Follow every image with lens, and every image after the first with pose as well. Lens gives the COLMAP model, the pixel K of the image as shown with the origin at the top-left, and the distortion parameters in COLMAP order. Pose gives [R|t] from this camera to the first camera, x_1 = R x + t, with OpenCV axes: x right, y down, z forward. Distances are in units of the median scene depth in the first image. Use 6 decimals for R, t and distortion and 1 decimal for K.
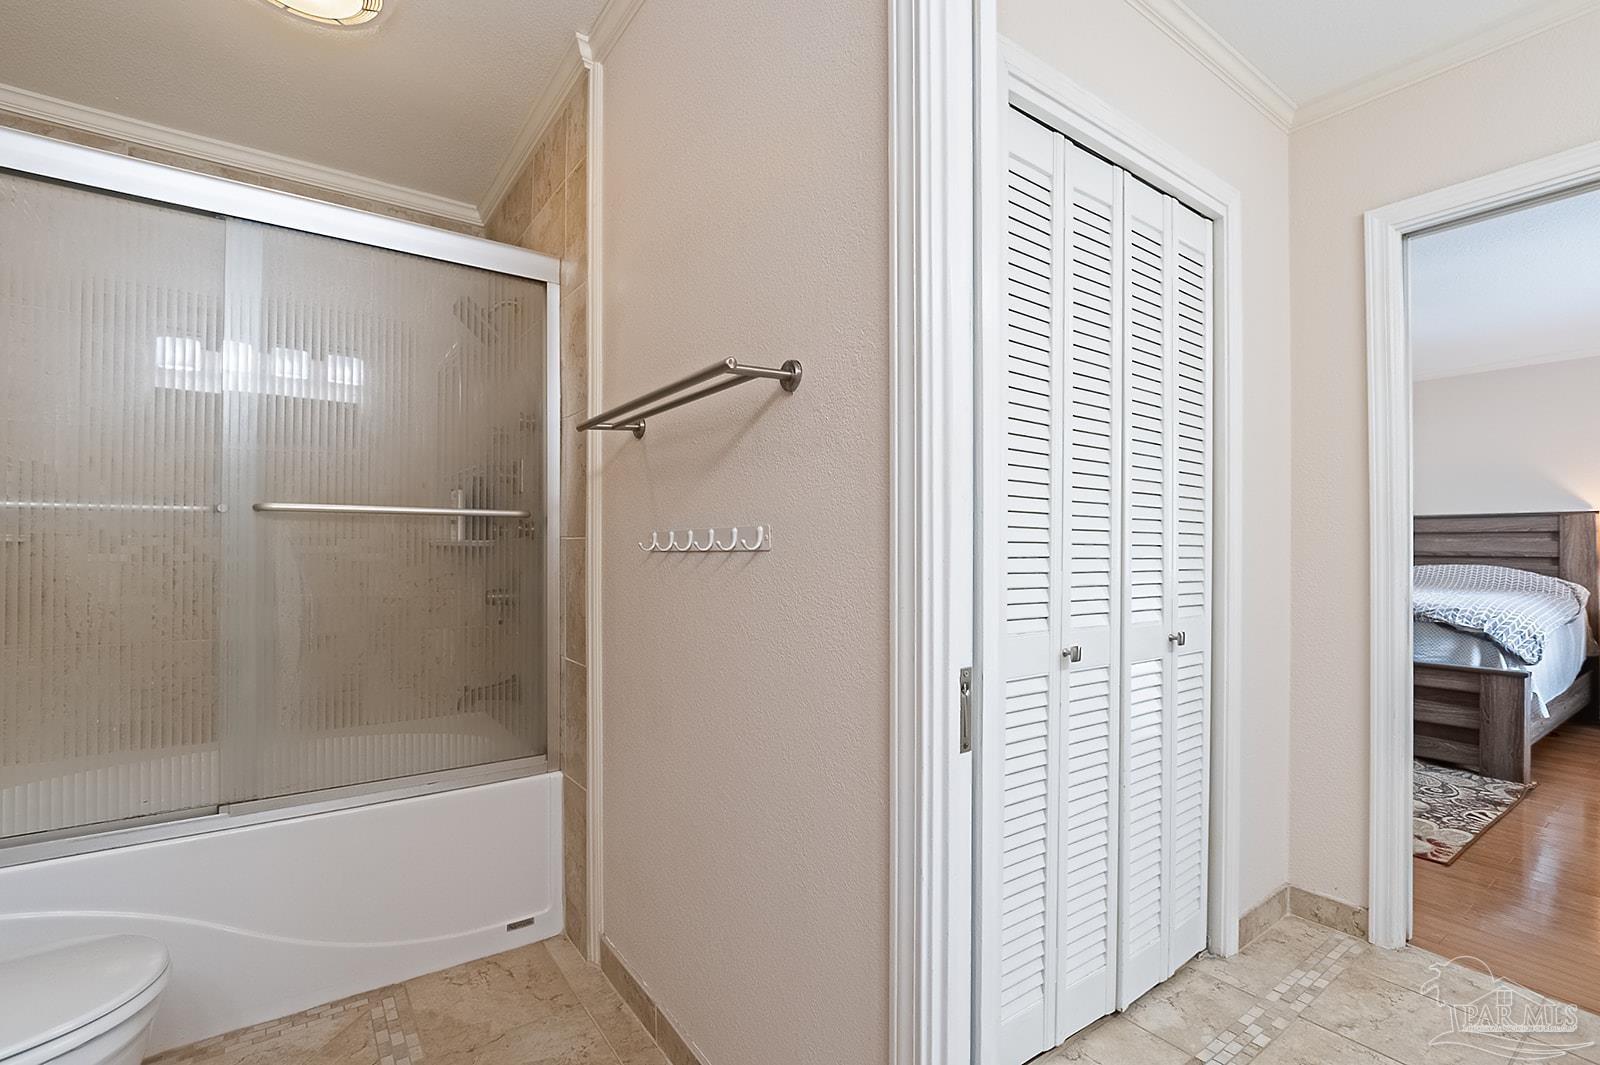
lens RADIAL K [[724.2, 0, 799.7], [0, 724.2, 539.1], [0, 0, 1]] dist [-0.004155, 0.000898]
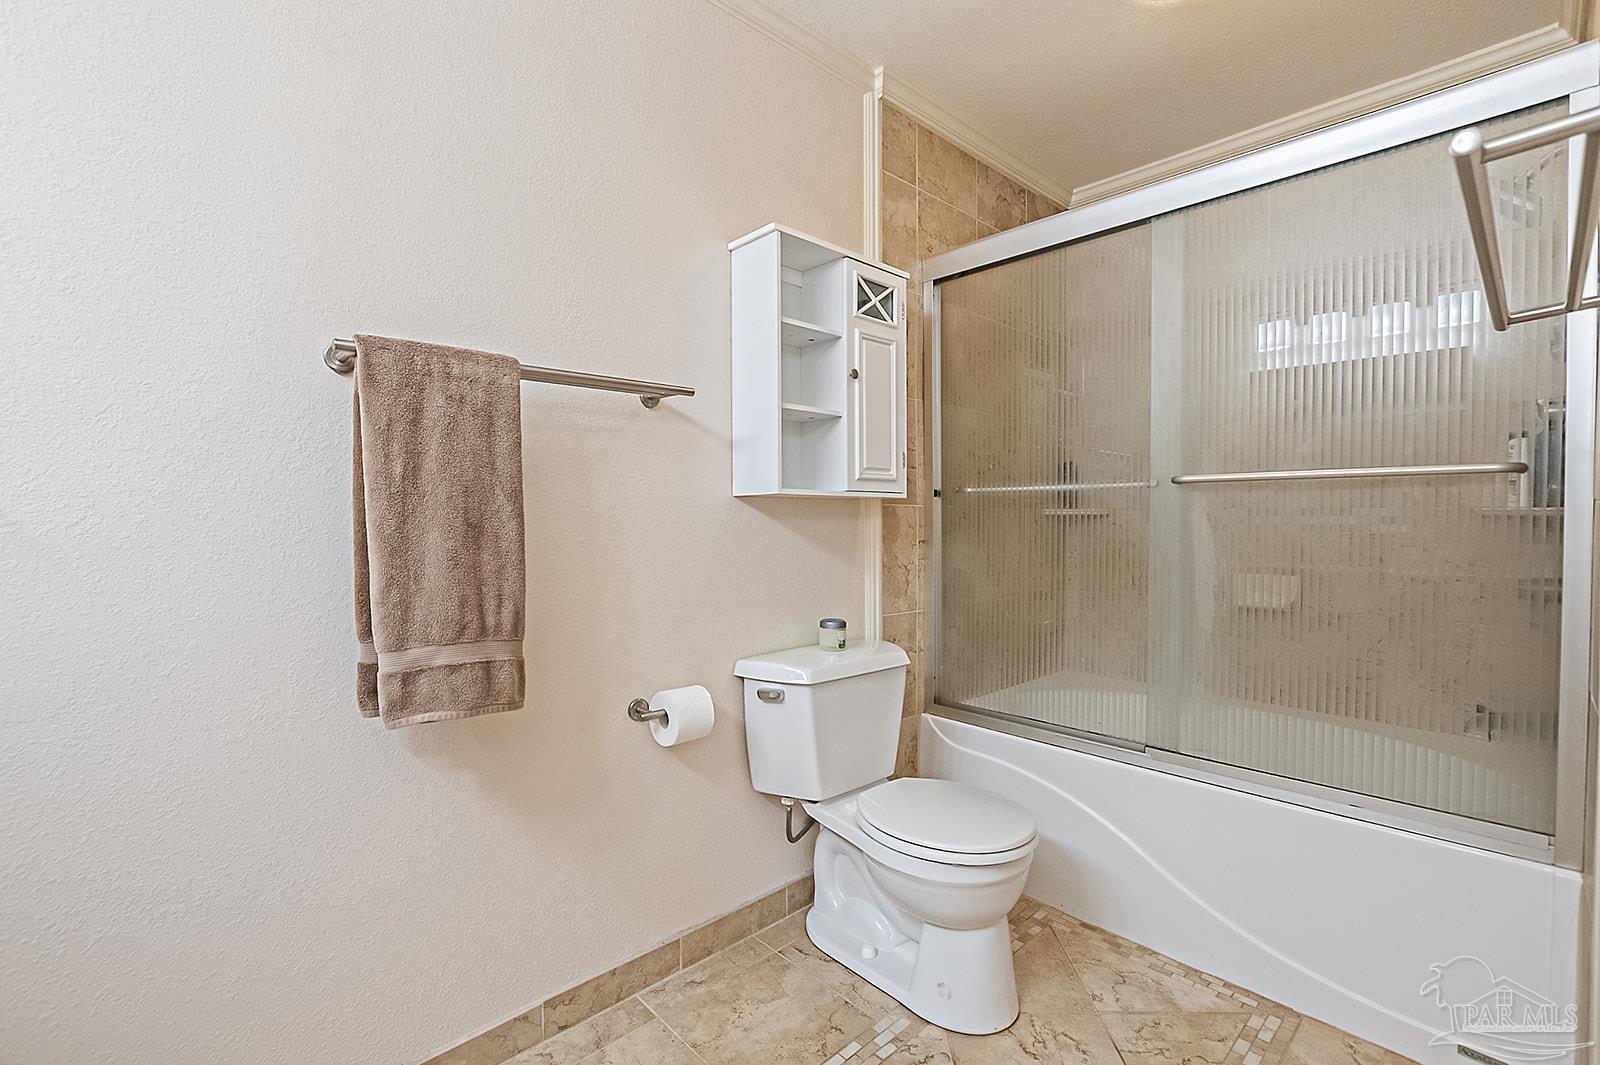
lens RADIAL K [[724.2, 0, 810.0], [0, 724.2, 534.5], [0, 0, 1]] dist [-0.004155, 0.000898]
pose [[0.150136, 0.023209, -0.988393, 0.221770], [0.014433, 0.999566, 0.025664, -0.000133], [0.988560, -0.018118, 0.149736, 0.300011]]
